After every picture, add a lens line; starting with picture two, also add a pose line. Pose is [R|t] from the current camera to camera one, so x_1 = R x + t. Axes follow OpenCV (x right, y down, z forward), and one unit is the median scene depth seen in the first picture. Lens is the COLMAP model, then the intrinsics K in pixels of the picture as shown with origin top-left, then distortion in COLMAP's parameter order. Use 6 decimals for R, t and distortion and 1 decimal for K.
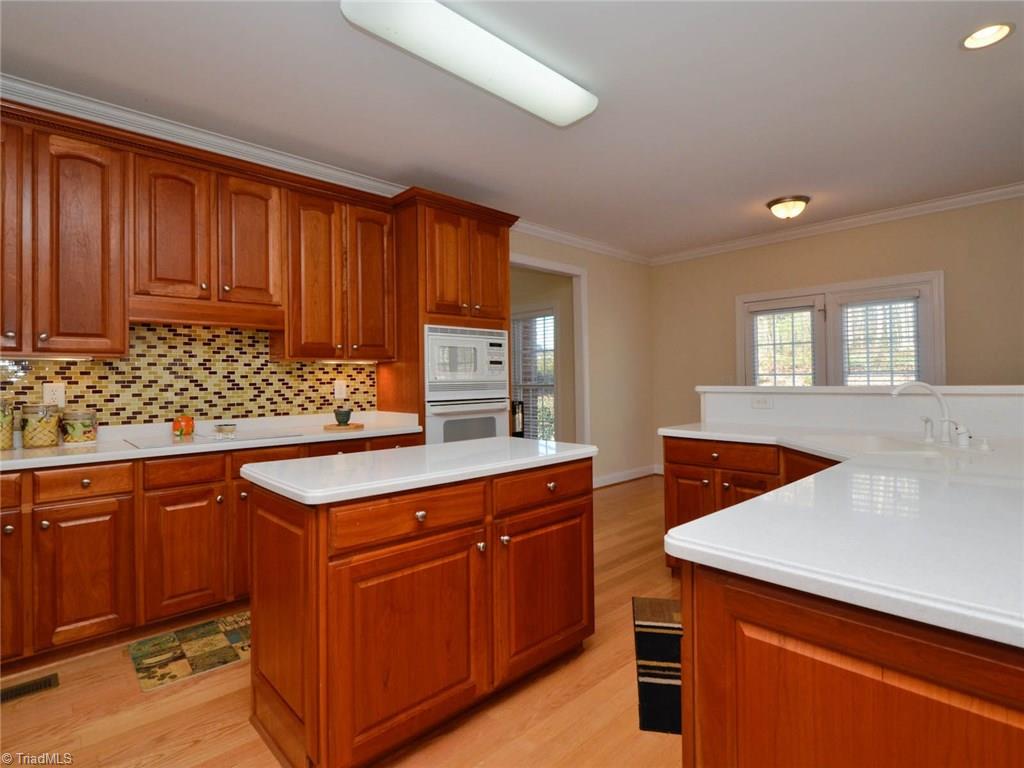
lens RADIAL K [[505.6, 0, 510.0], [0, 505.6, 371.9], [0, 0, 1]] dist [-0.004224, -0.002484]
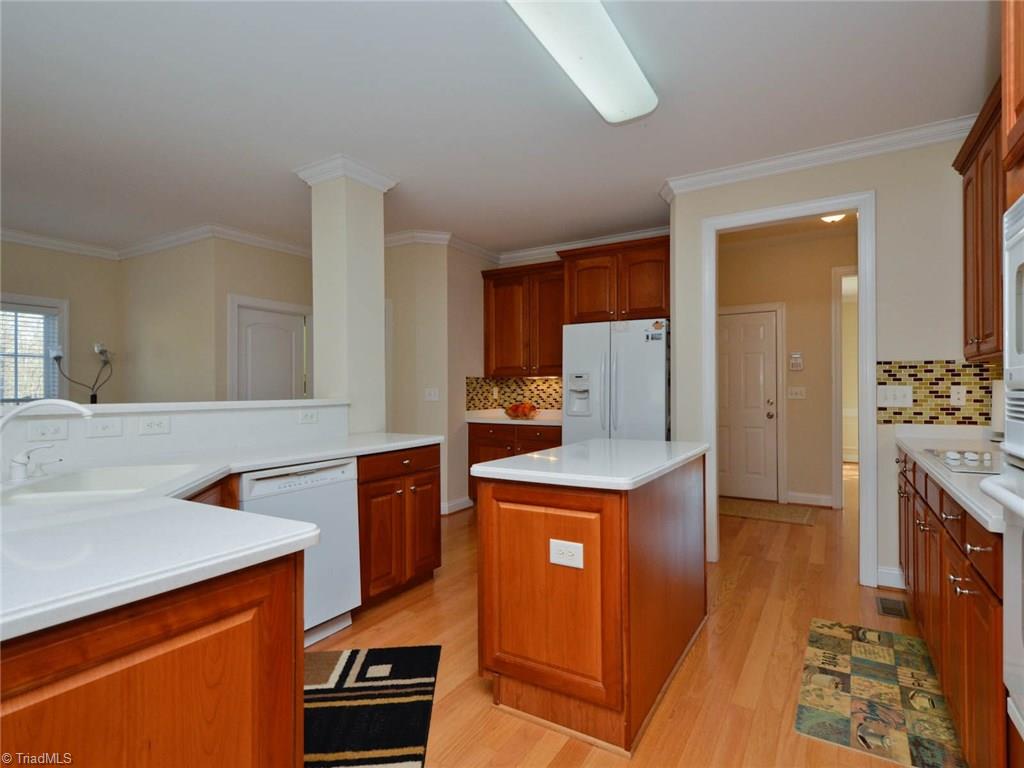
lens RADIAL K [[533.2, 0, 512.0], [0, 533.2, 384.0], [0, 0, 1]] dist [0.012870, -0.000579]
pose [[-0.966376, 0.013914, -0.256757, 0.172605], [0.021983, 0.999350, -0.028584, 0.019950], [0.256192, -0.033267, -0.966053, 0.972557]]
